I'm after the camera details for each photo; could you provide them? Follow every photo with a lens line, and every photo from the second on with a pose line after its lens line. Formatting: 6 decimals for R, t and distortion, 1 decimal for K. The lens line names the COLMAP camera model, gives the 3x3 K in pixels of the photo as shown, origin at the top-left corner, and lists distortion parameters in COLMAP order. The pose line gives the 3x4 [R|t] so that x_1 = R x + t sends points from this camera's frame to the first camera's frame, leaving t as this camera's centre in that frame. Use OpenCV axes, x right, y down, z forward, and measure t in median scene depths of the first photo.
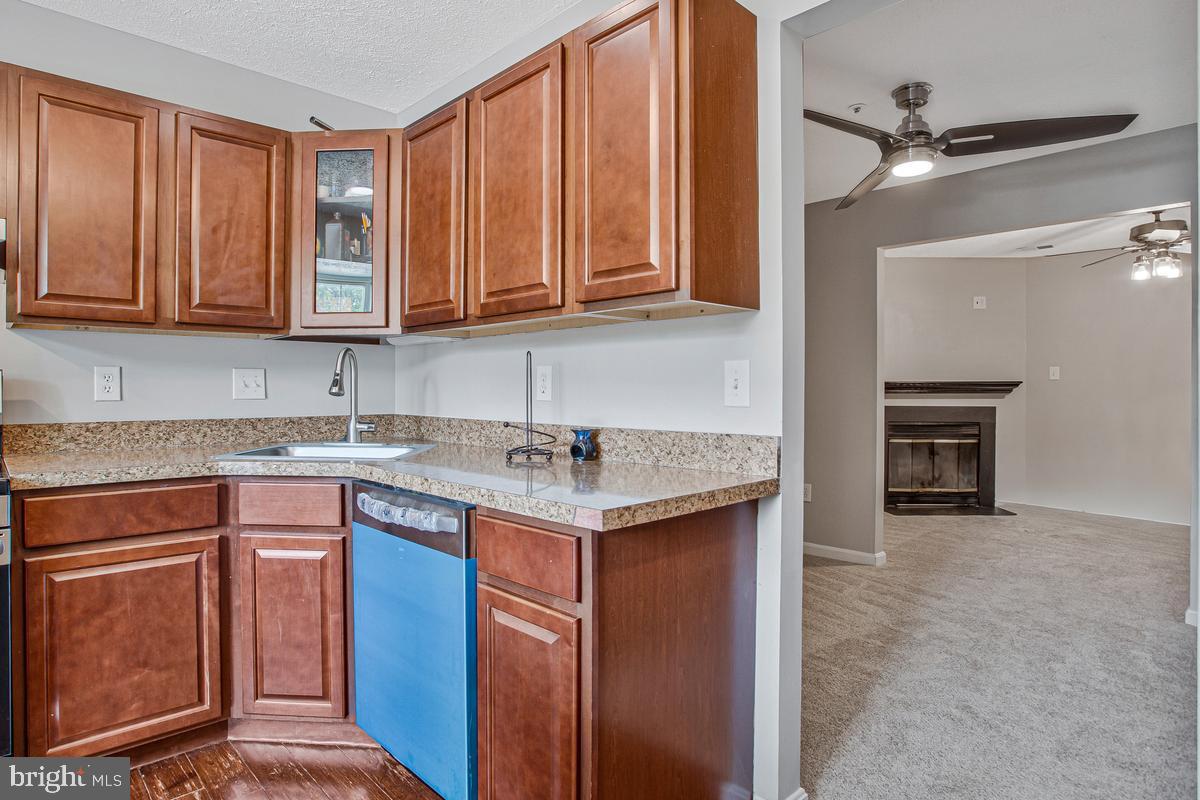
lens RADIAL K [[651.1, 0, 595.9], [0, 651.1, 395.8], [0, 0, 1]] dist [-0.040184, 0.000328]
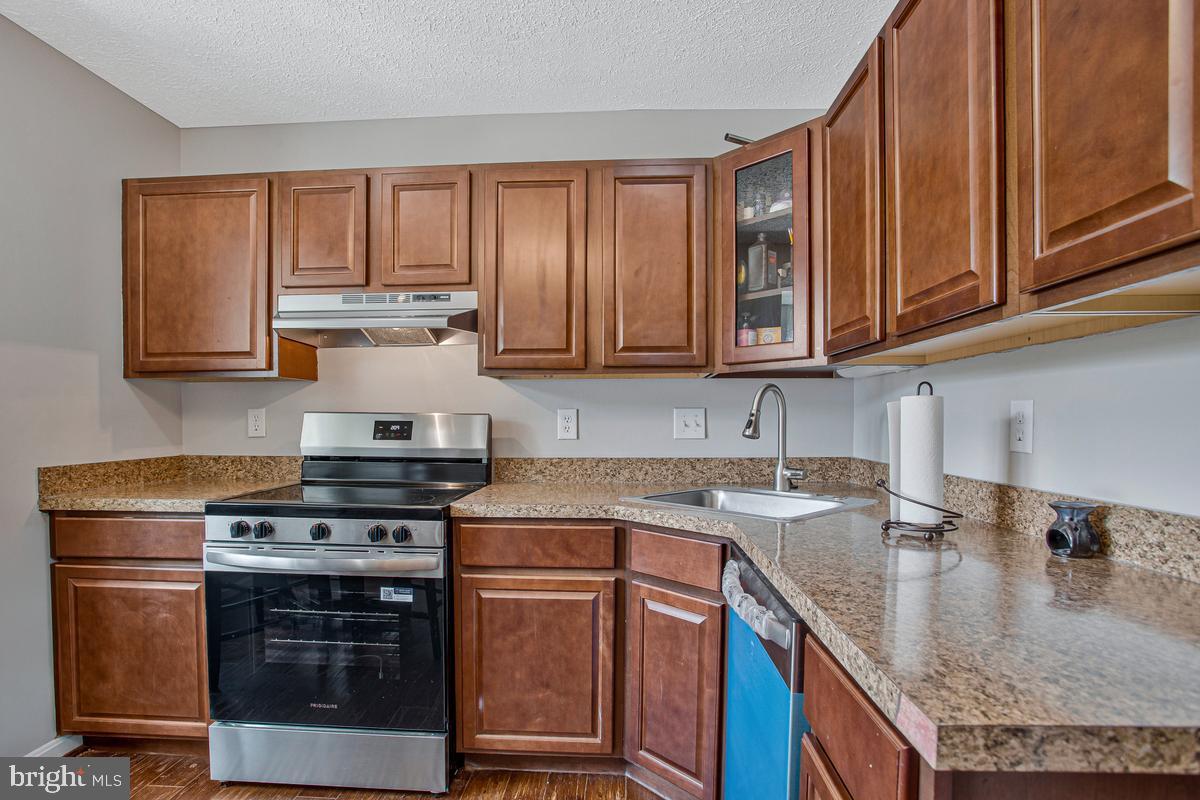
lens RADIAL K [[622.6, 0, 592.9], [0, 622.6, 439.2], [0, 0, 1]] dist [-0.095573, 0.048134]
pose [[0.674116, 0.023266, -0.738259, 0.097391], [-0.006720, 0.999656, 0.025367, -0.023229], [0.738595, -0.012139, 0.674041, 0.321712]]
